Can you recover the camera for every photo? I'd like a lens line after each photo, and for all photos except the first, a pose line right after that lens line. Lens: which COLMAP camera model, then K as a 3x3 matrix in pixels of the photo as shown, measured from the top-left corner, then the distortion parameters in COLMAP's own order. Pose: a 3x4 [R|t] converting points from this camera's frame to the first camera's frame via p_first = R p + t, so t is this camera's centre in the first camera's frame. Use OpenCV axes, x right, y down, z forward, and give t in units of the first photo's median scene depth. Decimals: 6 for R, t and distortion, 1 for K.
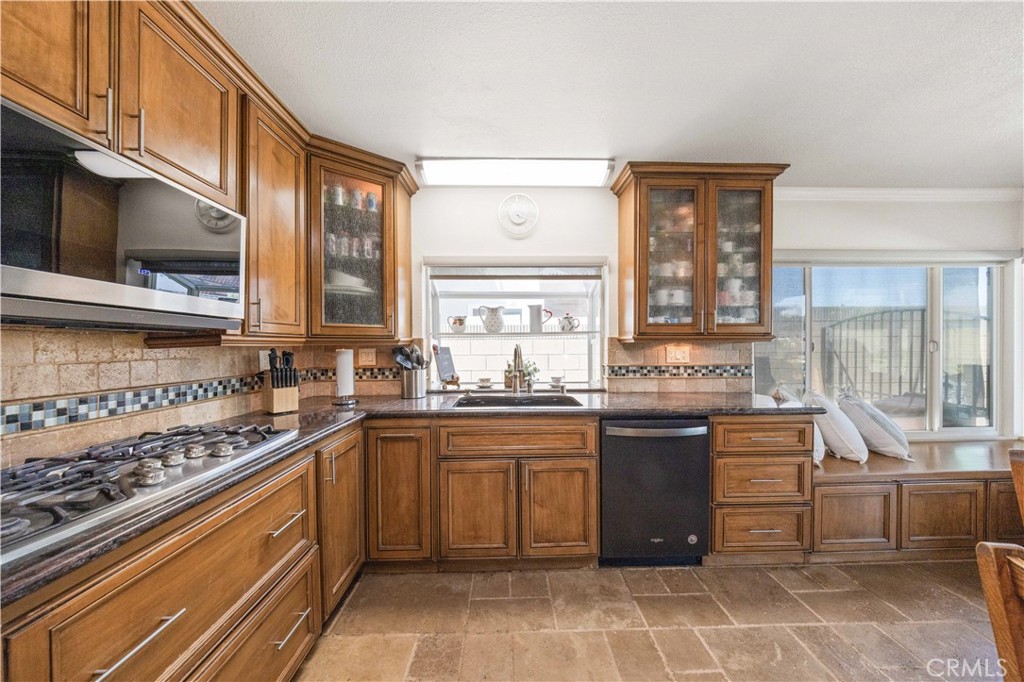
lens RADIAL K [[342.8, 0, 513.7], [0, 342.8, 345.4], [0, 0, 1]] dist [-0.000759, 0.000012]
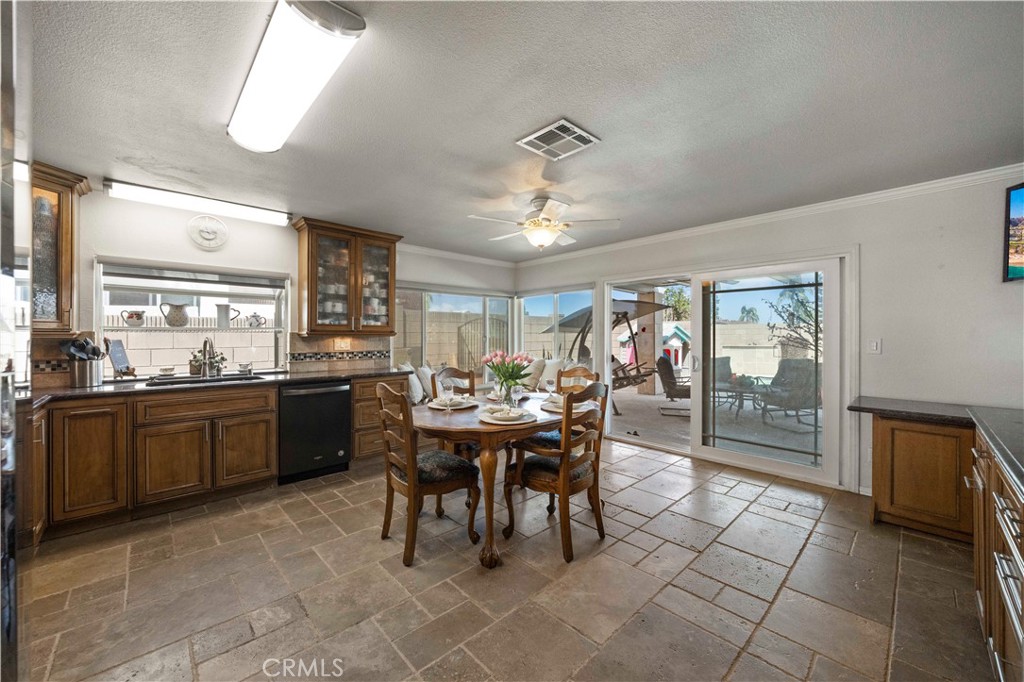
lens RADIAL K [[389.2, 0, 511.8], [0, 389.2, 336.1], [0, 0, 1]] dist [-0.009555, -0.000161]
pose [[0.742392, 0.004715, 0.669950, -0.127654], [0.000160, 0.999974, -0.007215, 0.002914], [-0.669966, 0.005463, 0.742371, -0.913463]]
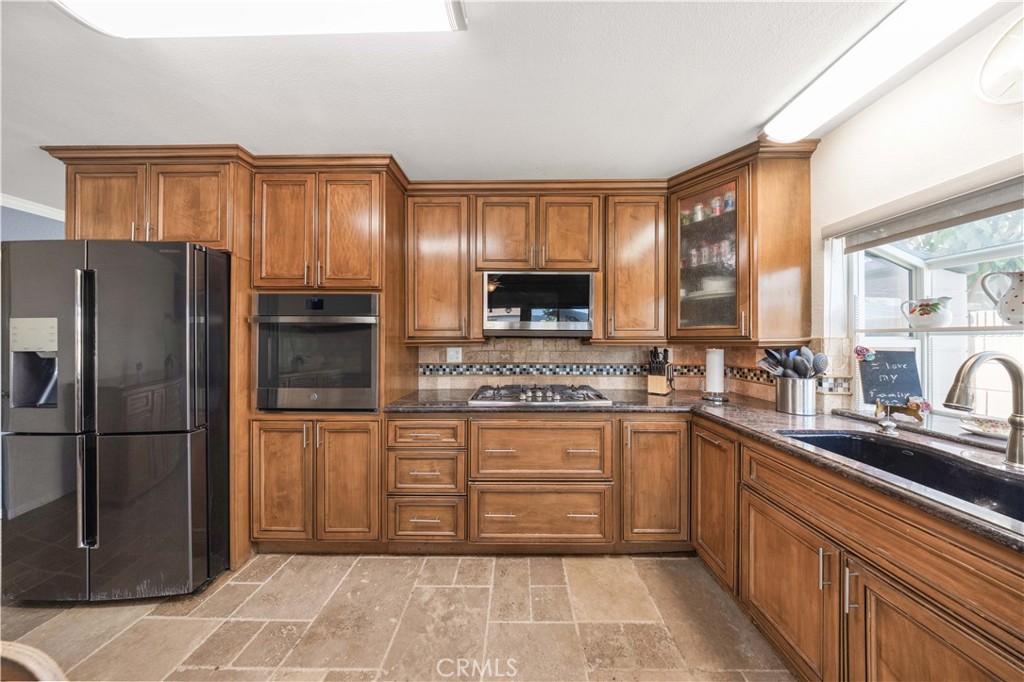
lens RADIAL K [[299.4, 0, 518.3], [0, 299.4, 340.1], [0, 0, 1]] dist [-0.000088, -0.000029]
pose [[-0.026509, 0.006602, -0.999627, 0.482273], [-0.005267, 0.999963, 0.006743, -0.021315], [0.999635, 0.005444, -0.026474, 0.425701]]
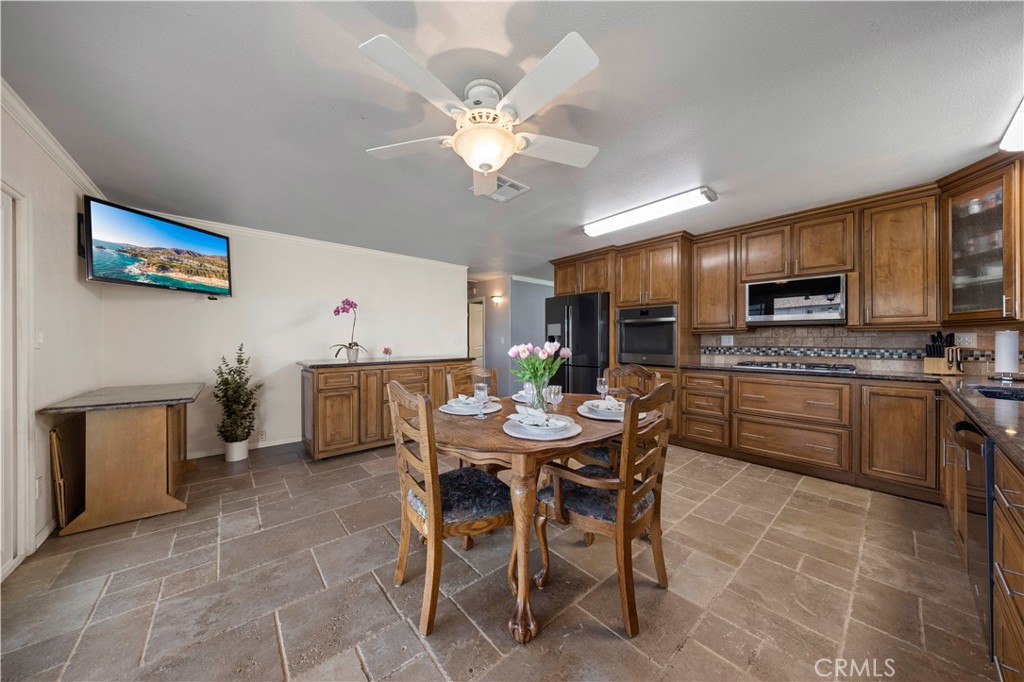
lens RADIAL K [[347.9, 0, 510.9], [0, 347.9, 341.5], [0, 0, 1]] dist [-0.006527, -0.000004]
pose [[-0.765974, 0.004015, -0.642858, 1.511798], [0.001278, 0.999988, 0.004722, 0.038854], [0.642870, 0.002796, -0.765970, 0.856607]]
